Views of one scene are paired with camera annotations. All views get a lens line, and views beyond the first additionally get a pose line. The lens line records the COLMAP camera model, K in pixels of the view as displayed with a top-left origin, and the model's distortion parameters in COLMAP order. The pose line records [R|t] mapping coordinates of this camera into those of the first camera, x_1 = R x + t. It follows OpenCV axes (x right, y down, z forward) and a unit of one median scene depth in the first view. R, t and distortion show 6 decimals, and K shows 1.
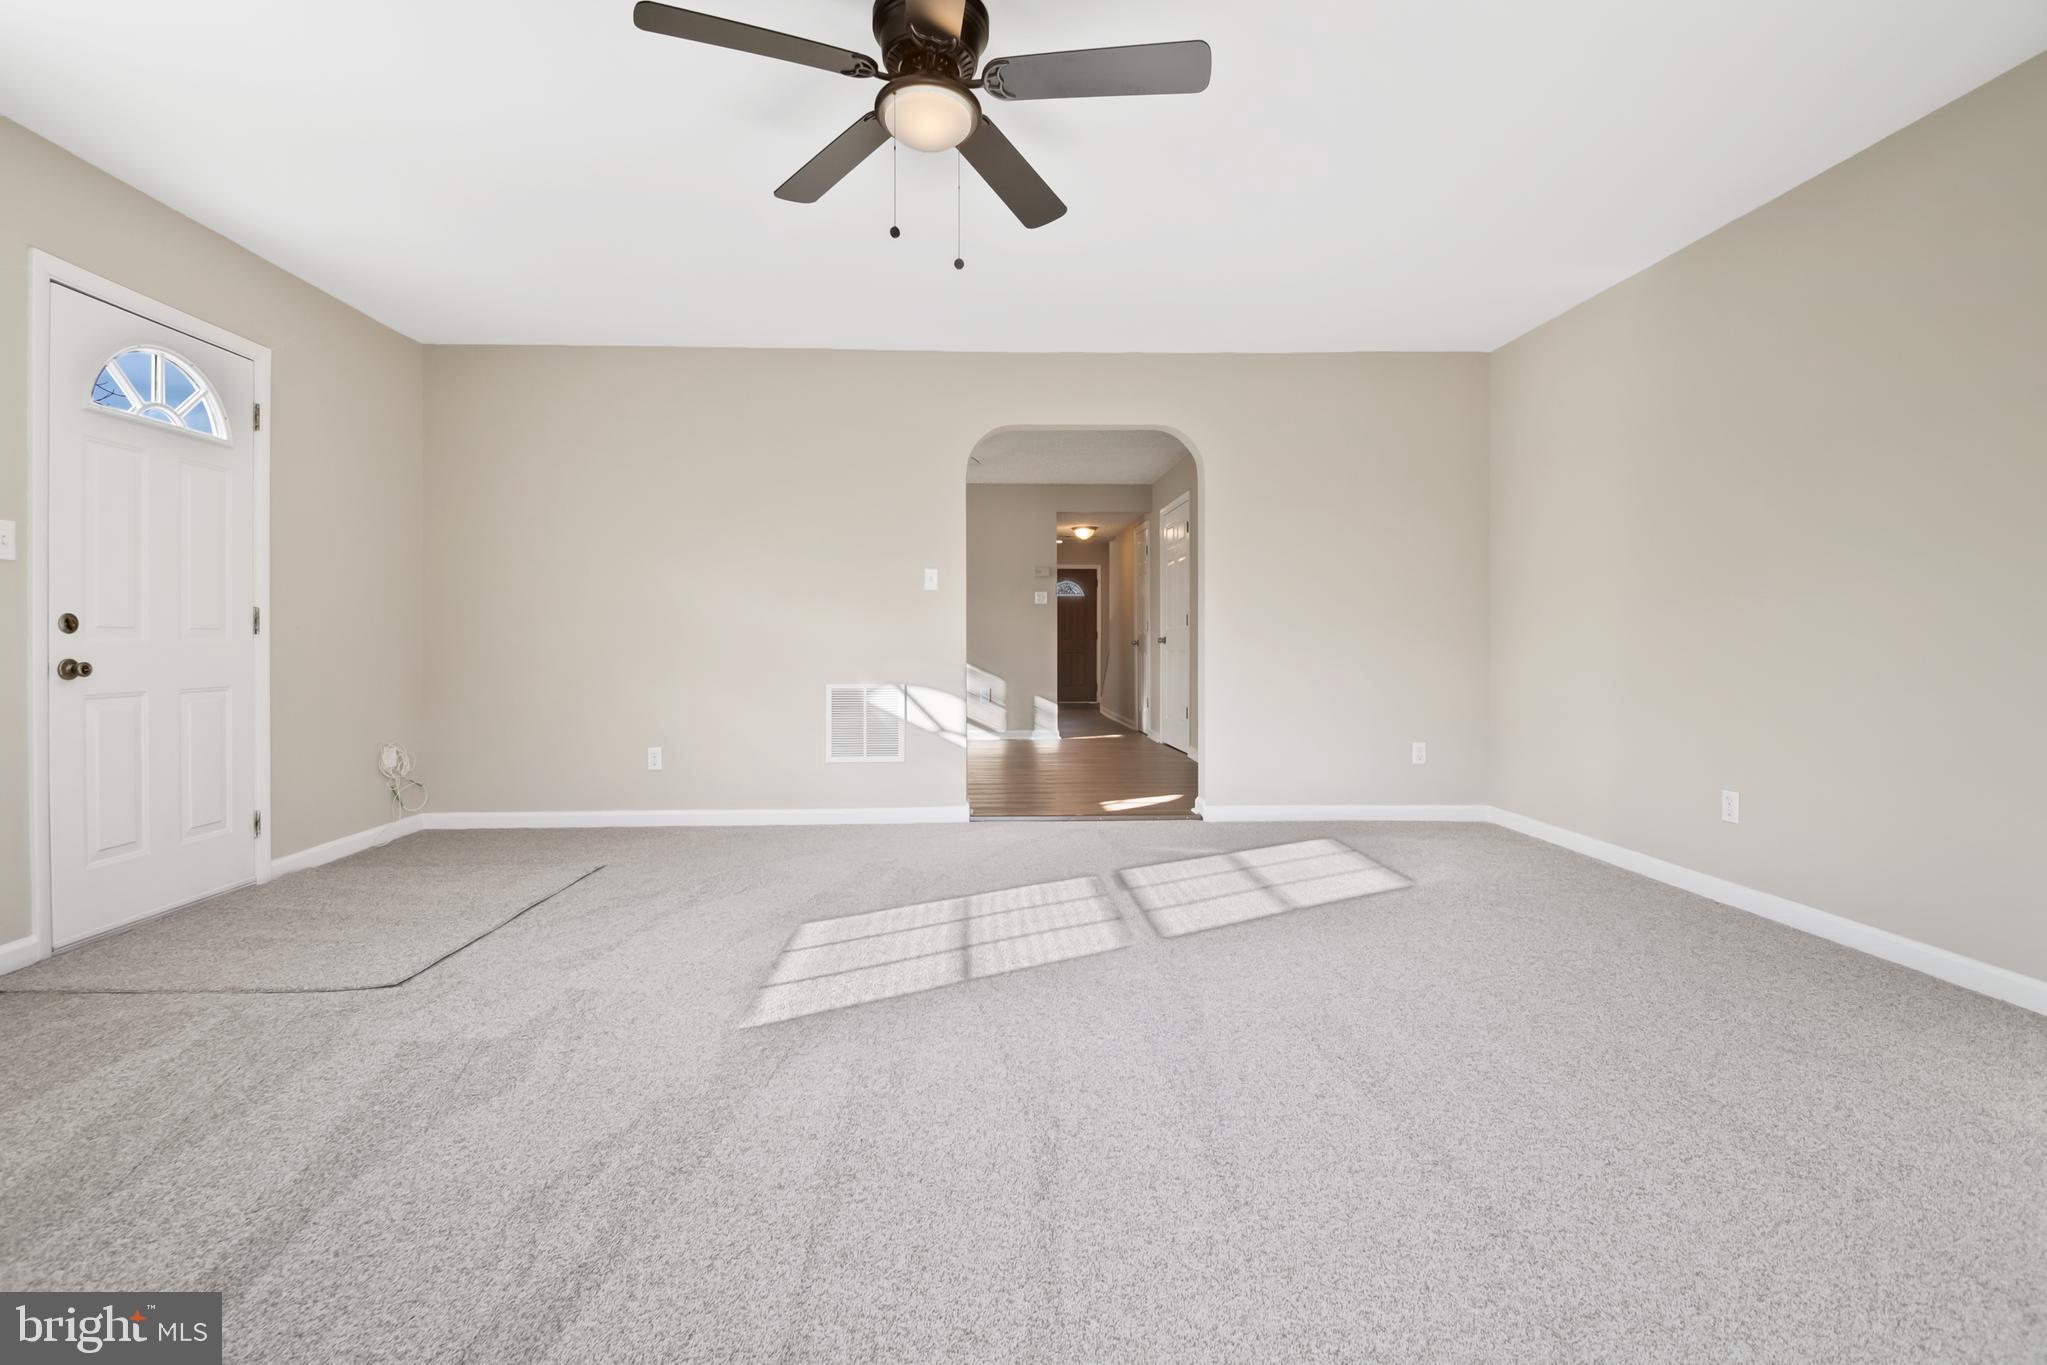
lens RADIAL K [[903.7, 0, 1000.1], [0, 903.7, 623.7], [0, 0, 1]] dist [0.014125, -0.016988]
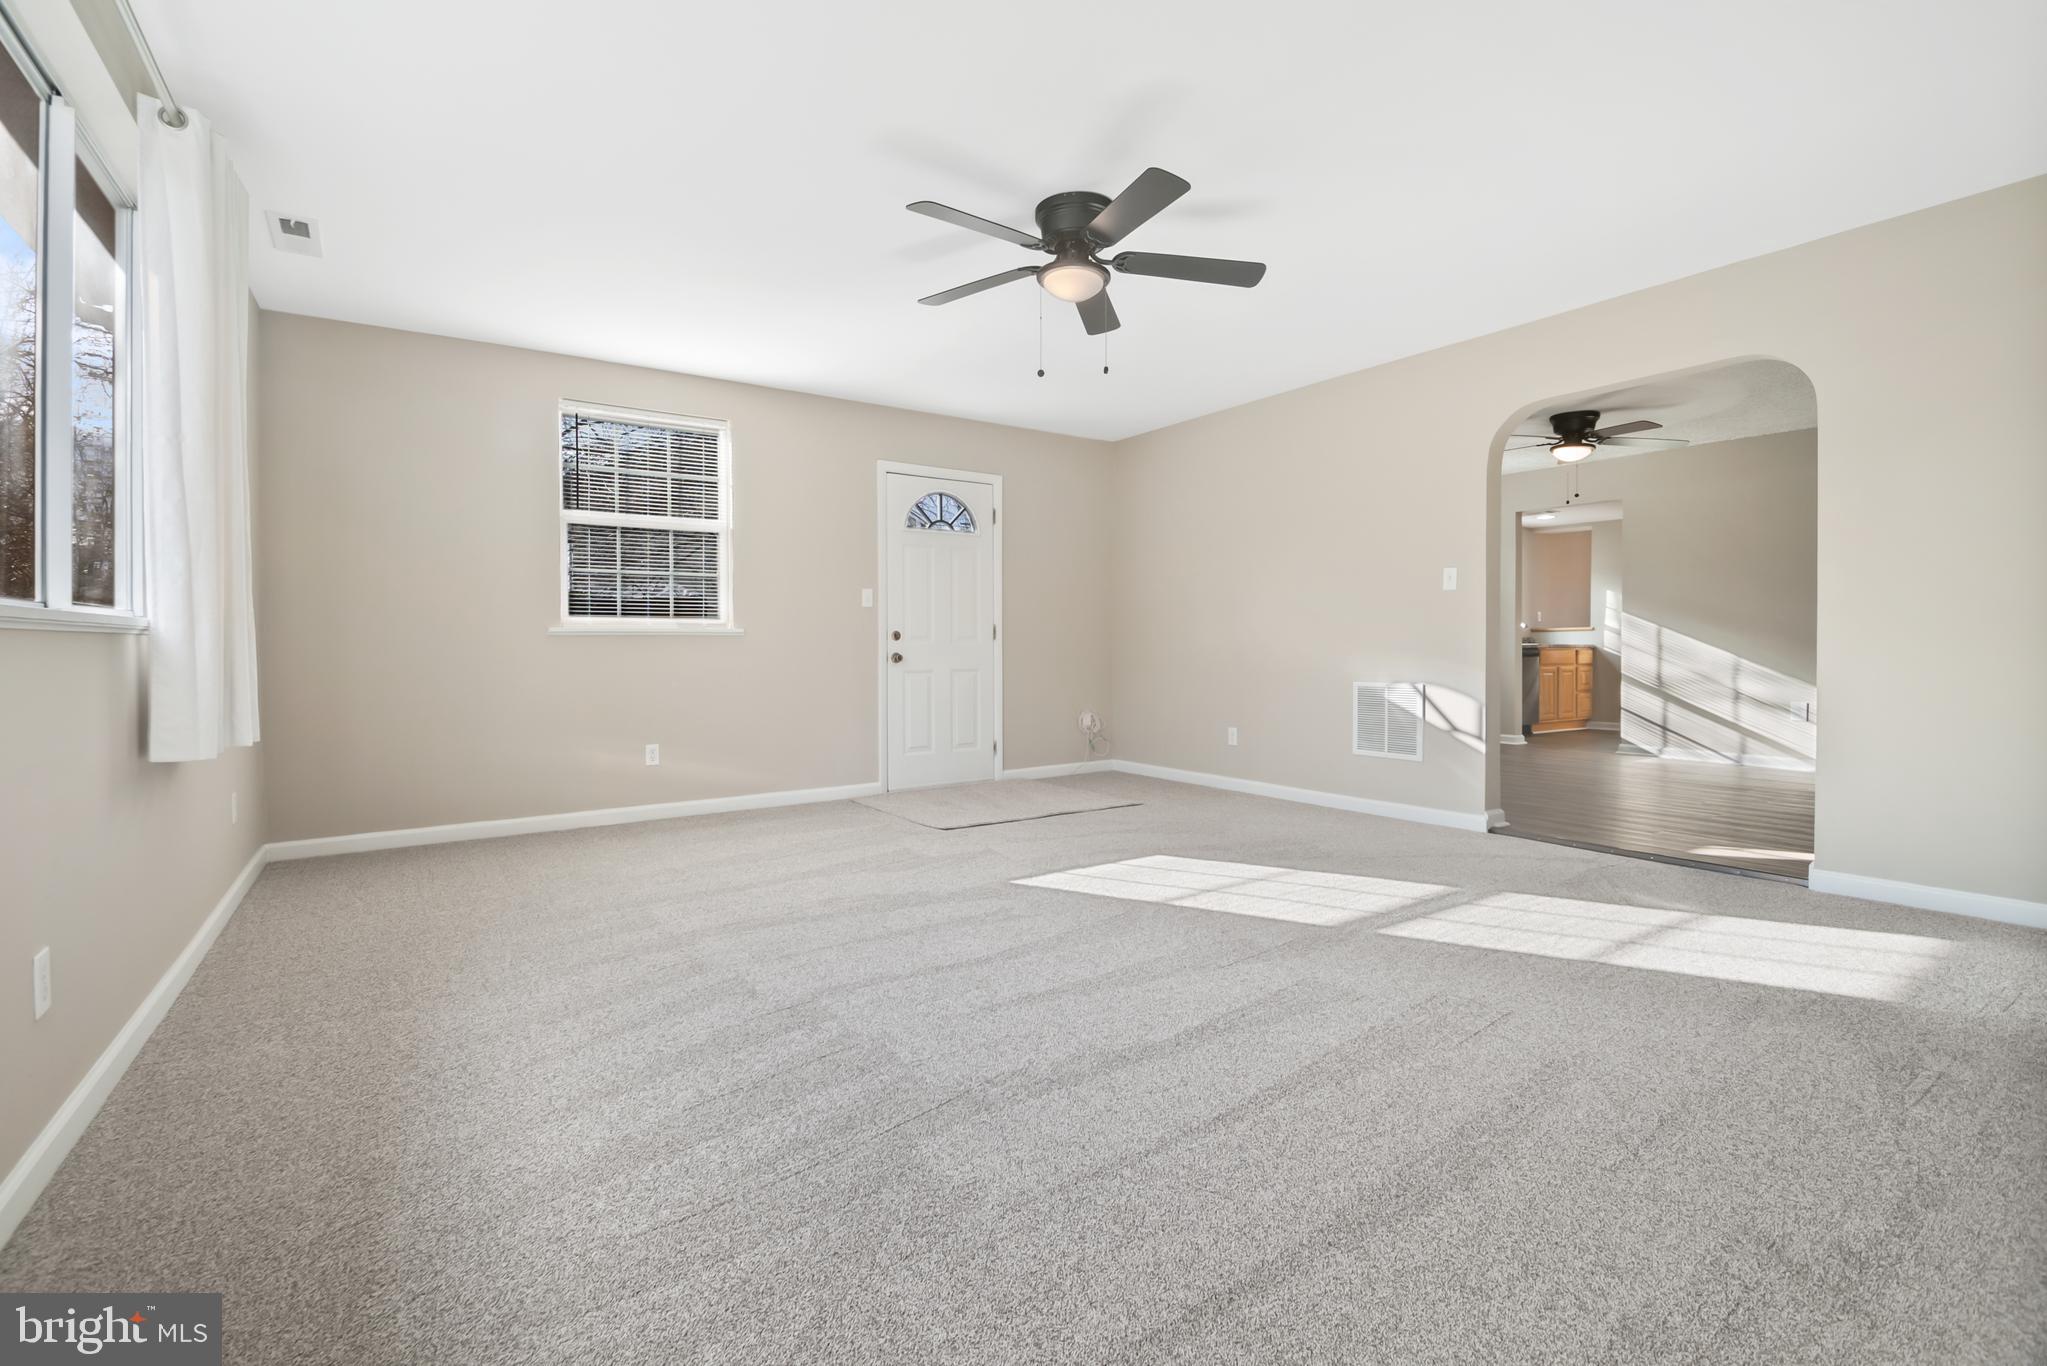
lens RADIAL K [[903.7, 0, 1000.1], [0, 903.7, 624.2], [0, 0, 1]] dist [0.014125, -0.016988]
pose [[0.515861, -0.023586, -0.856348, 0.529794], [0.019505, 0.999685, -0.015784, 0.006660], [0.856450, -0.008560, 0.516158, 0.078410]]
